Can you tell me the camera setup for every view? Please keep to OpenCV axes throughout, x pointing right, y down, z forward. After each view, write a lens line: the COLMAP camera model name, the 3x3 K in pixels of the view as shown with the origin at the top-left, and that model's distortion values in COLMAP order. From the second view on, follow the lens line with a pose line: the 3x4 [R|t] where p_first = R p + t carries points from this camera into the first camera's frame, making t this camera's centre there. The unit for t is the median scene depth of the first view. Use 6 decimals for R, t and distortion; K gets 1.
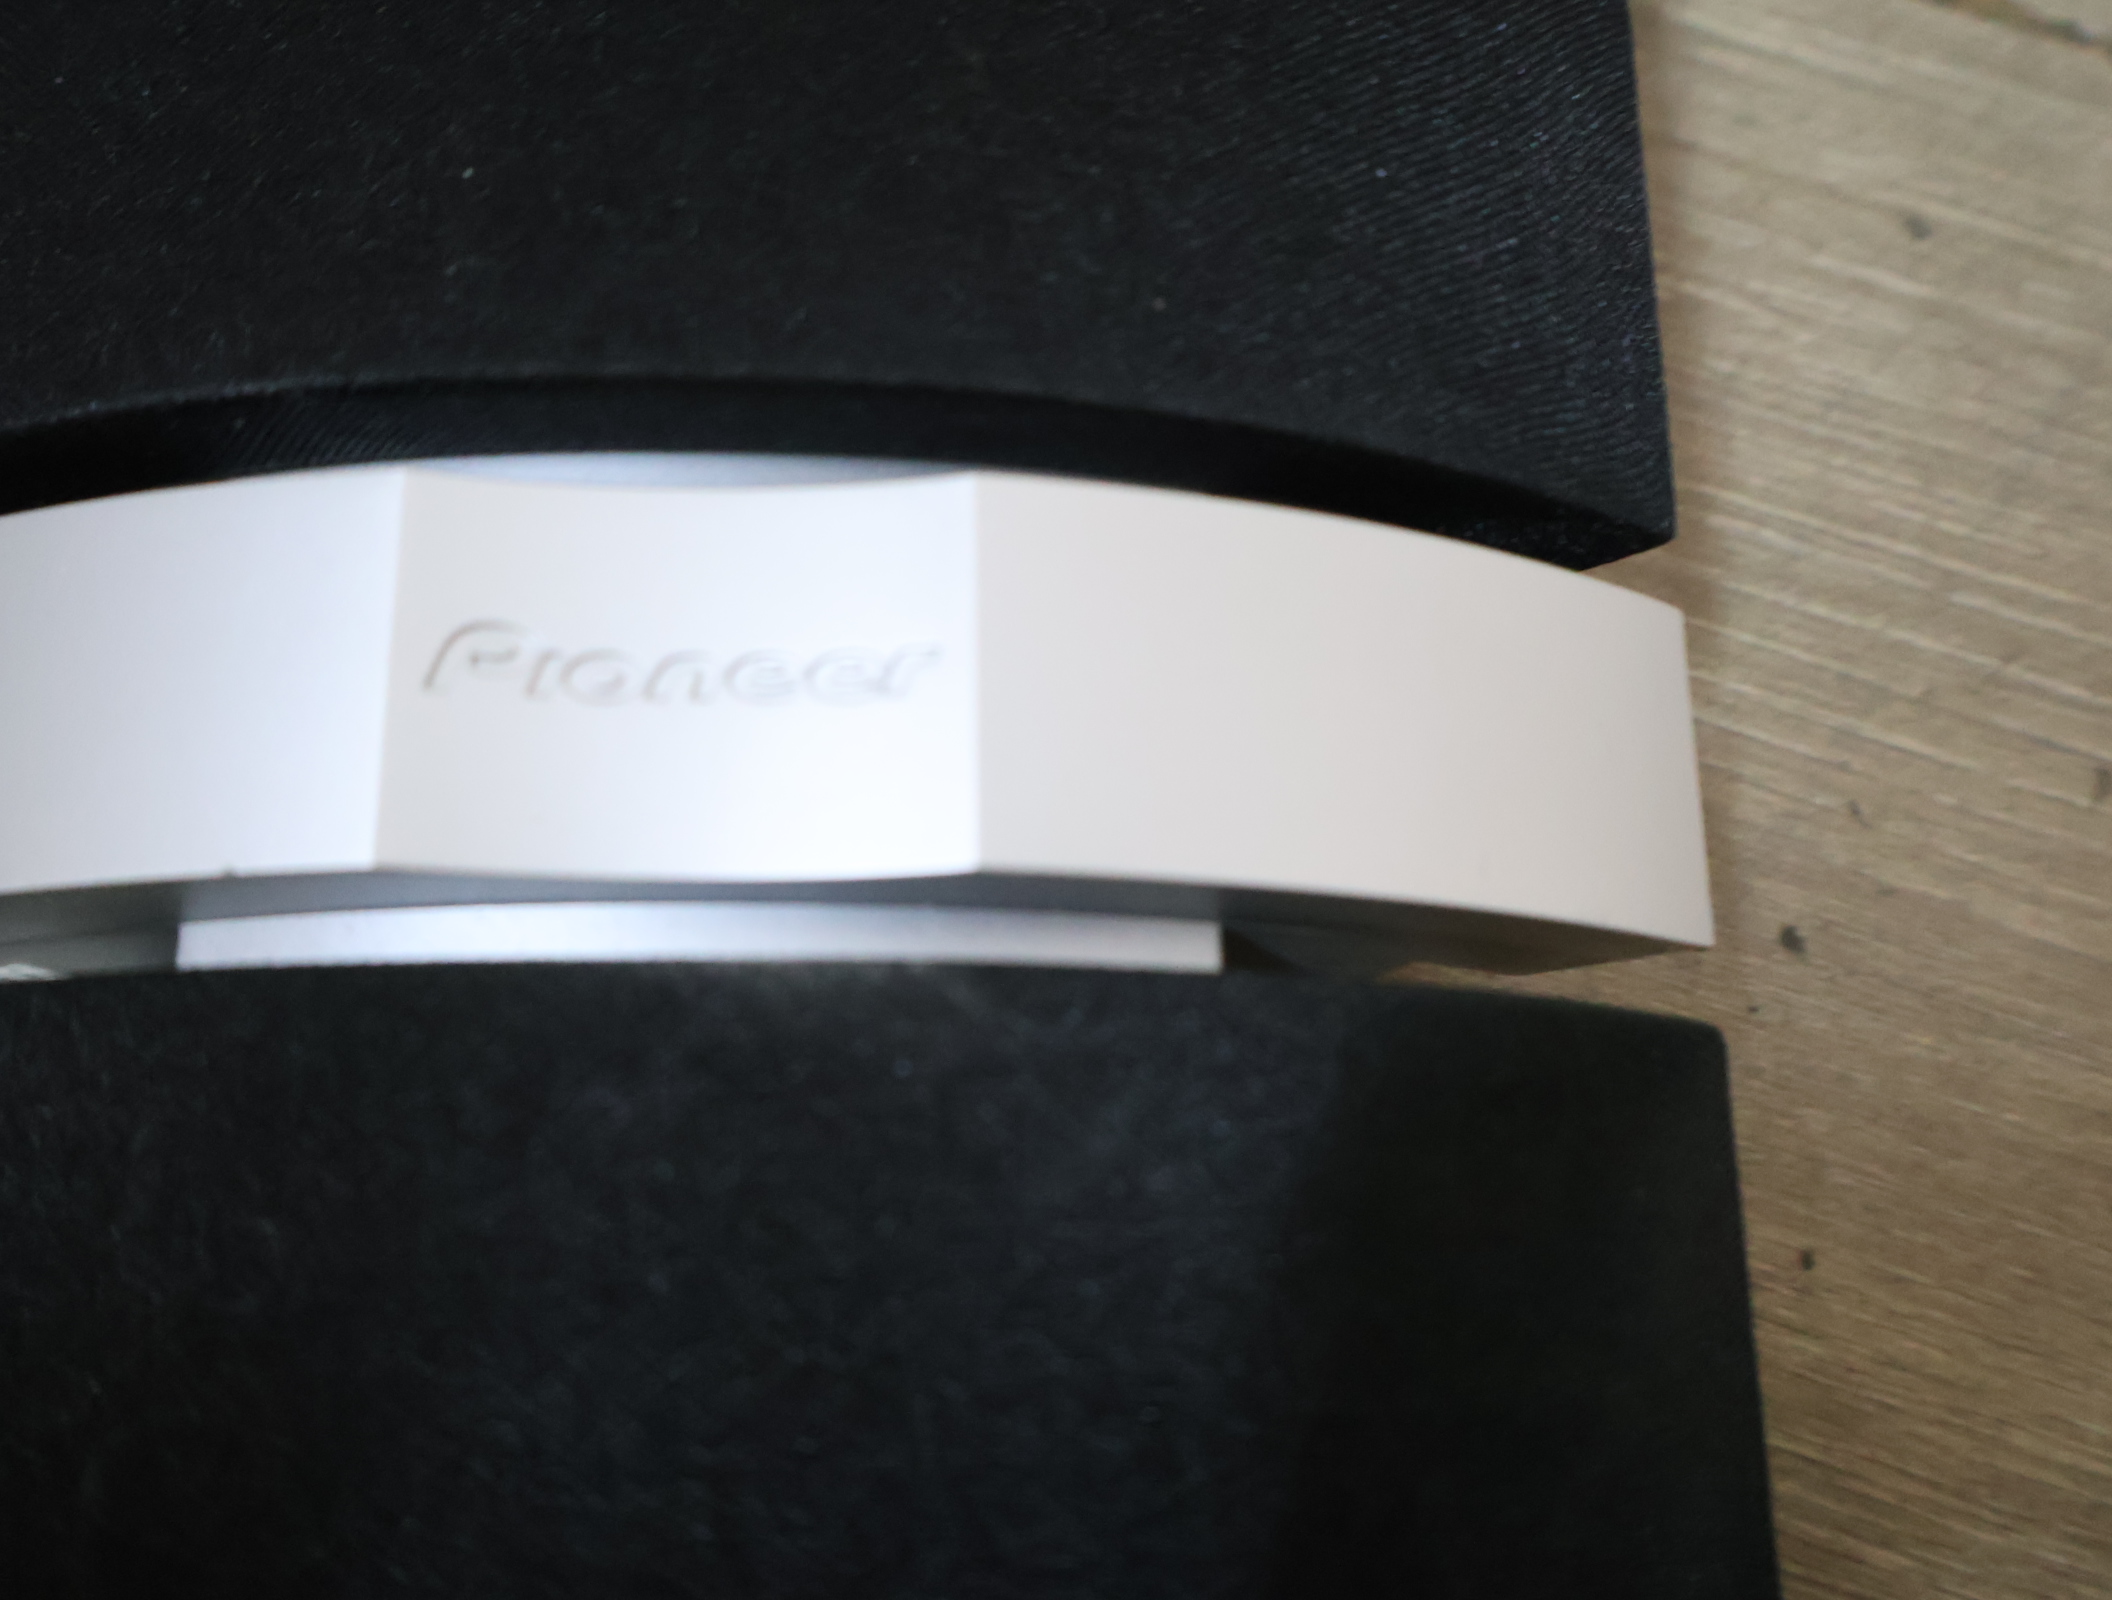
lens RADIAL K [[2013.6, 0, 1056.0], [0, 2013.6, 800.0], [0, 0, 1]] dist [0.002166, 0.013286]
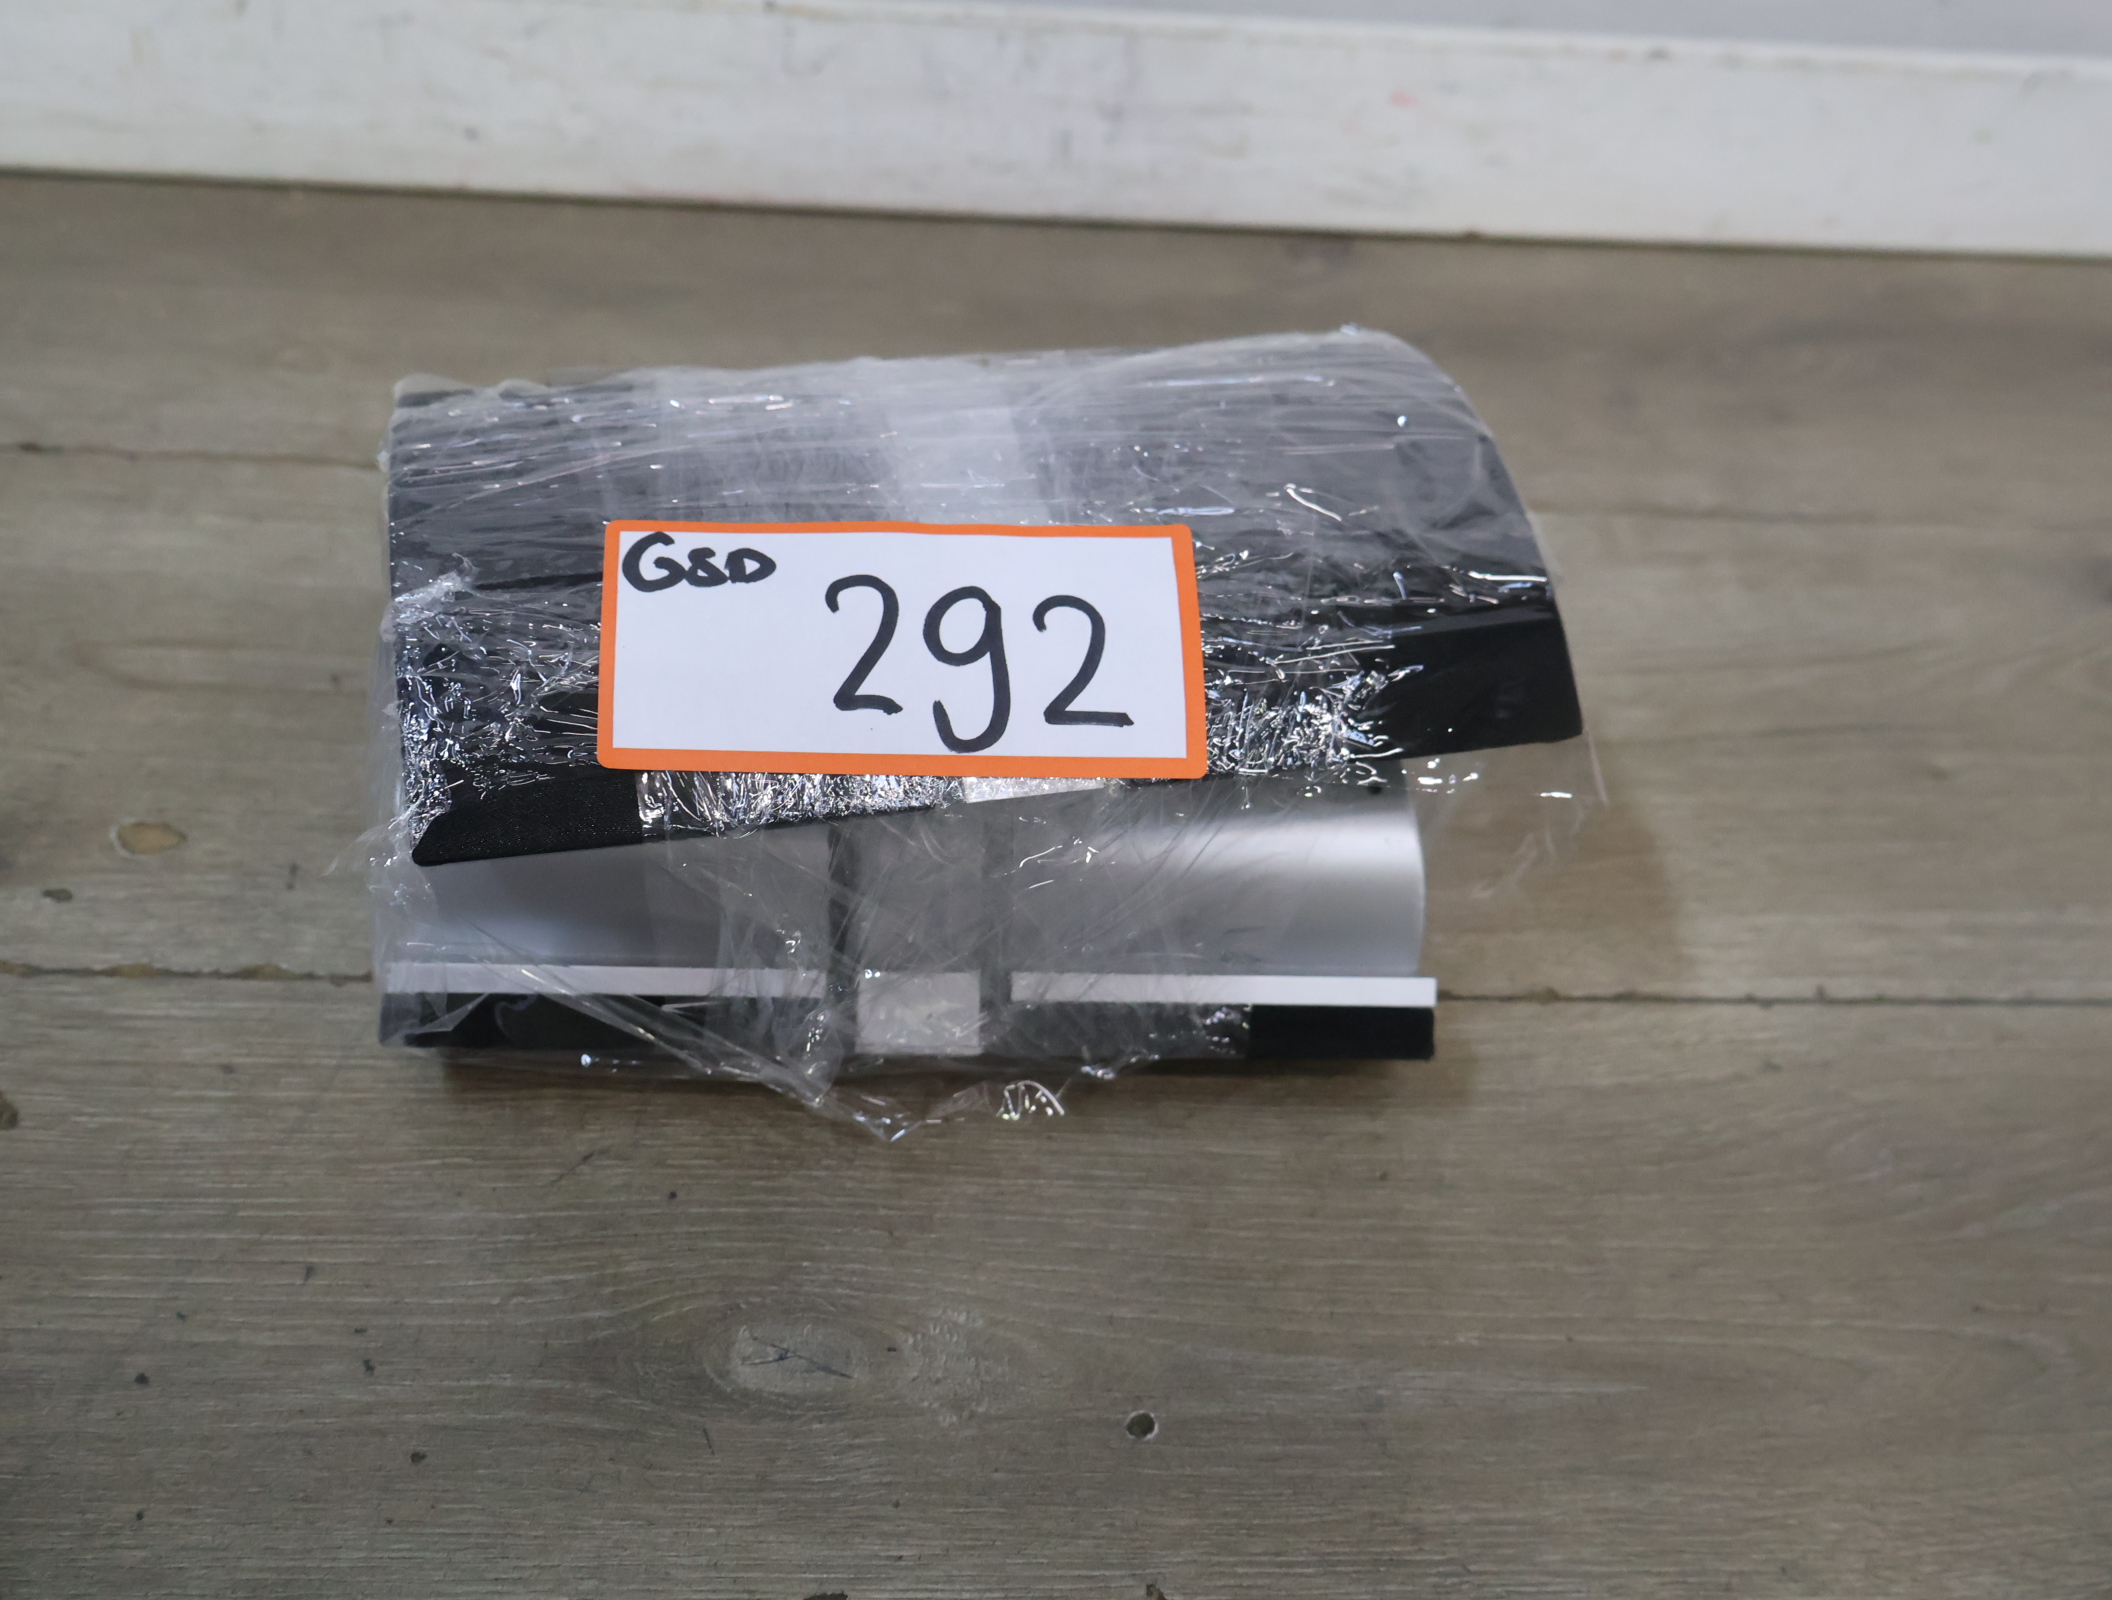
lens RADIAL K [[2038.2, 0, 1061.9], [0, 2038.2, 796.0], [0, 0, 1]] dist [-0.008515, 0.017840]
pose [[0.937868, -0.209886, 0.276317, 0.734700], [0.325874, 0.806328, -0.493600, 0.849257], [-0.119202, 0.552977, 0.824626, -1.058980]]
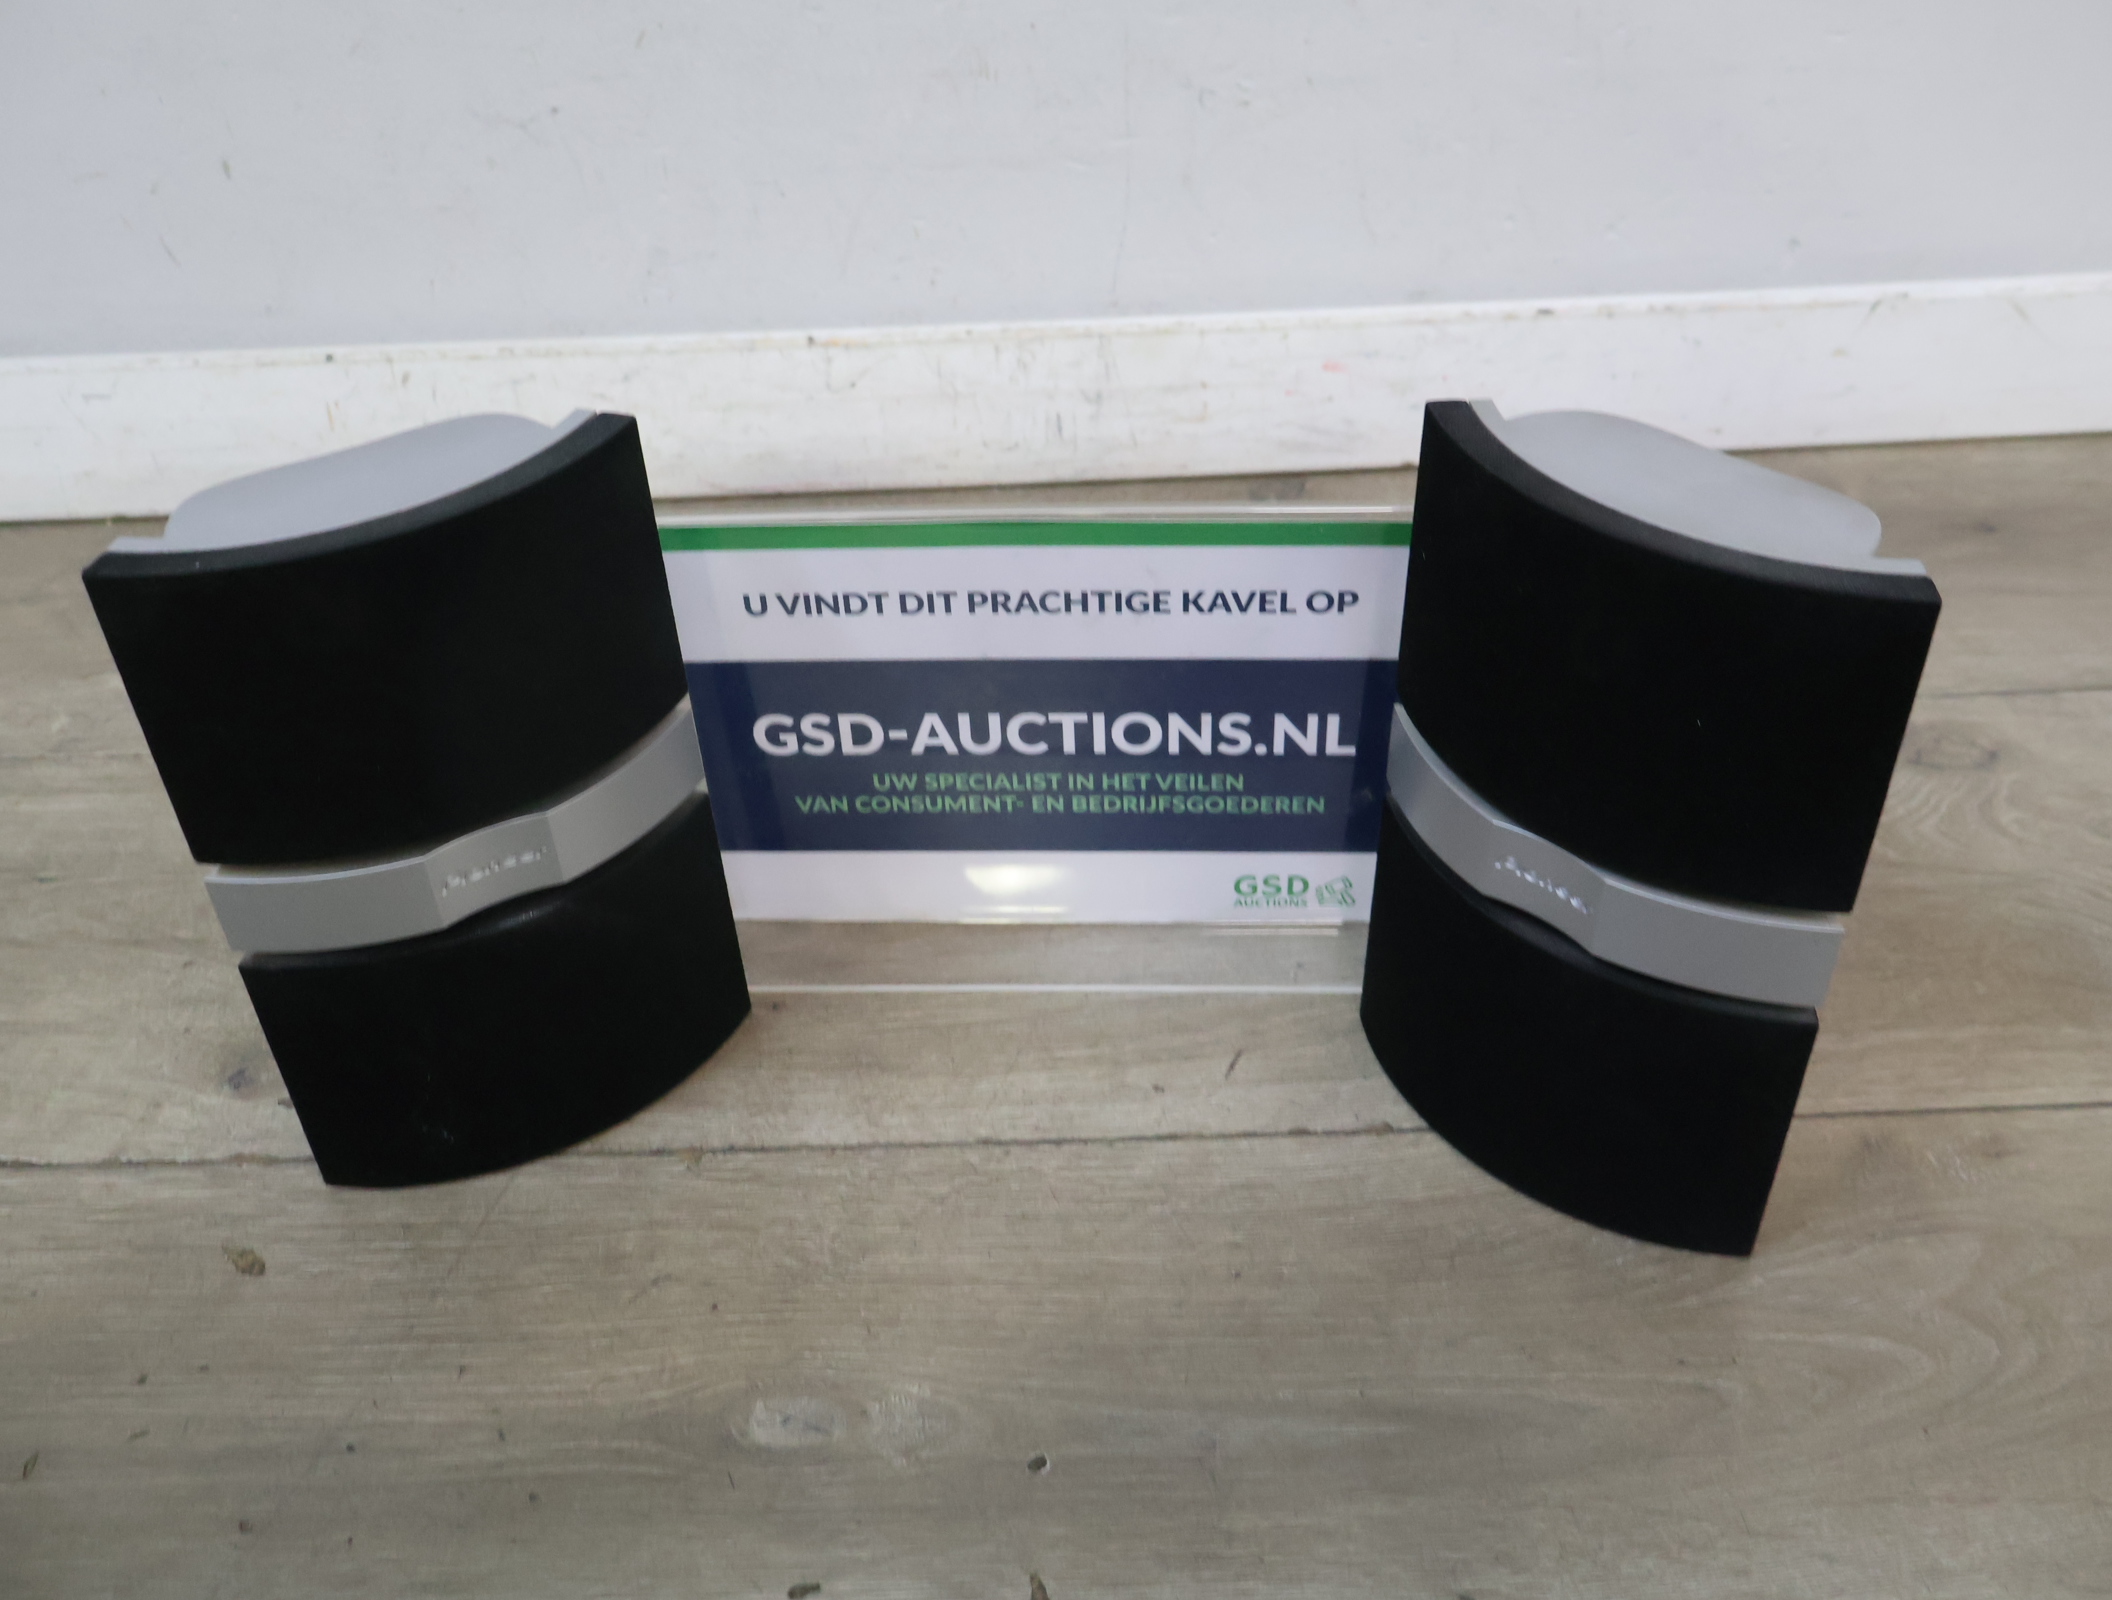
lens RADIAL K [[2041.1, 0, 1056.0], [0, 2041.1, 800.0], [0, 0, 1]] dist [0.004730, 0.000917]
pose [[0.949644, -0.255632, 0.181186, 0.974609], [0.313308, 0.767715, -0.558974, 1.250276], [0.003792, 0.587594, 0.809147, -1.856268]]
